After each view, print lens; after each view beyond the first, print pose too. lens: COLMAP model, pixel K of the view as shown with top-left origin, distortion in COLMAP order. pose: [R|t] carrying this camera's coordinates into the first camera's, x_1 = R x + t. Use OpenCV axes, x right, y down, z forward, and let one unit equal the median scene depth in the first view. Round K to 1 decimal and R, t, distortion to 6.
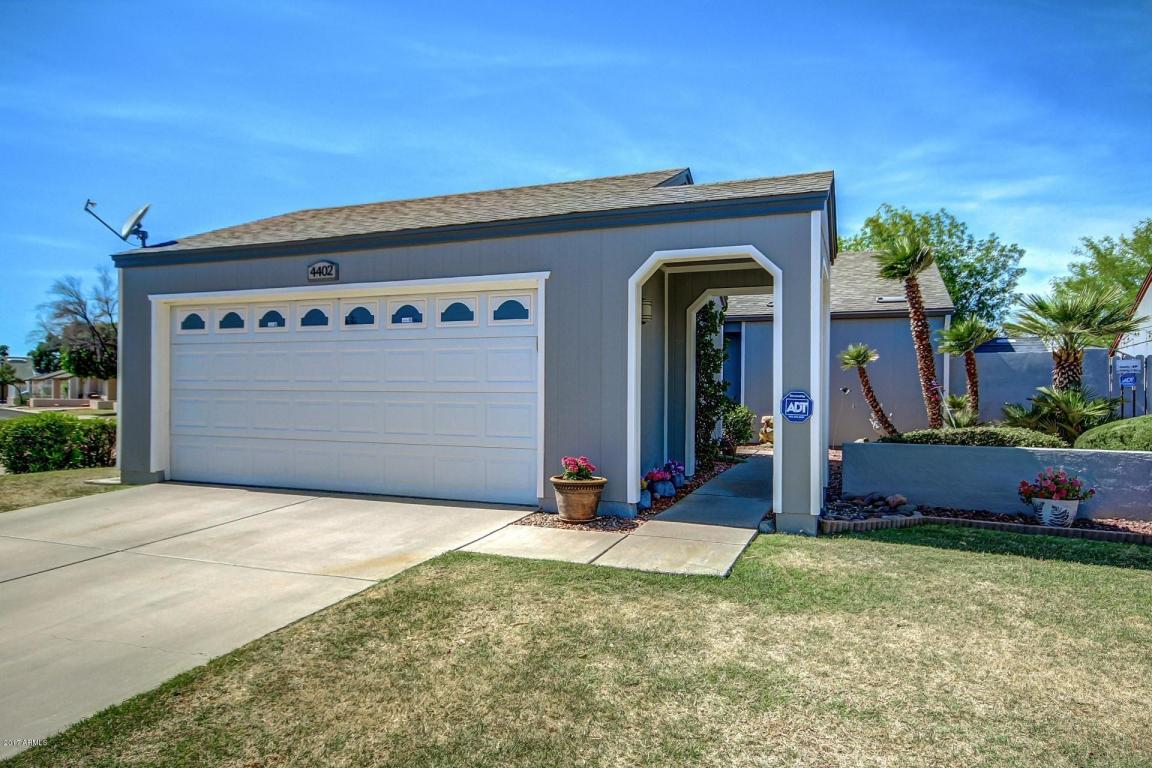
lens RADIAL K [[726.0, 0, 575.3], [0, 726.0, 387.9], [0, 0, 1]] dist [0.001106, 0.006554]
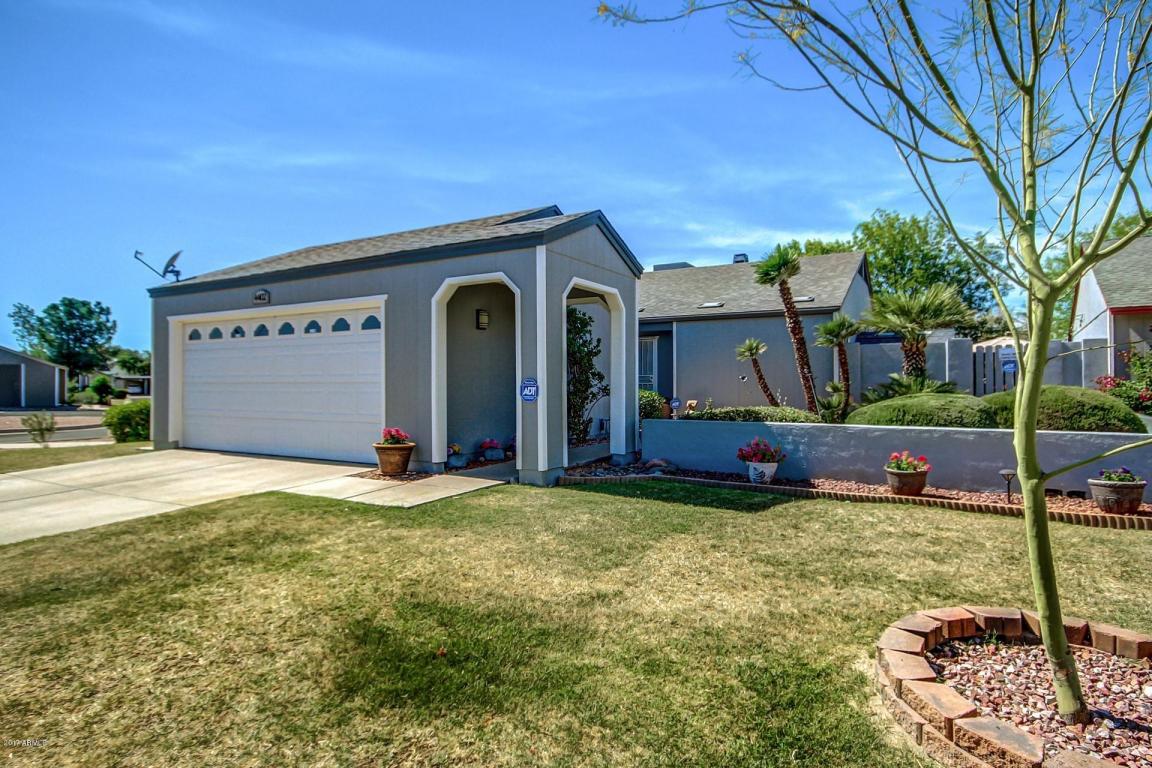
lens RADIAL K [[646.6, 0, 581.6], [0, 646.6, 379.7], [0, 0, 1]] dist [-0.007397, -0.001079]
pose [[0.988573, -0.011292, -0.150317, 0.426191], [0.011427, 0.999935, 0.000031, 0.004872], [0.150307, -0.001749, 0.988638, -0.129187]]
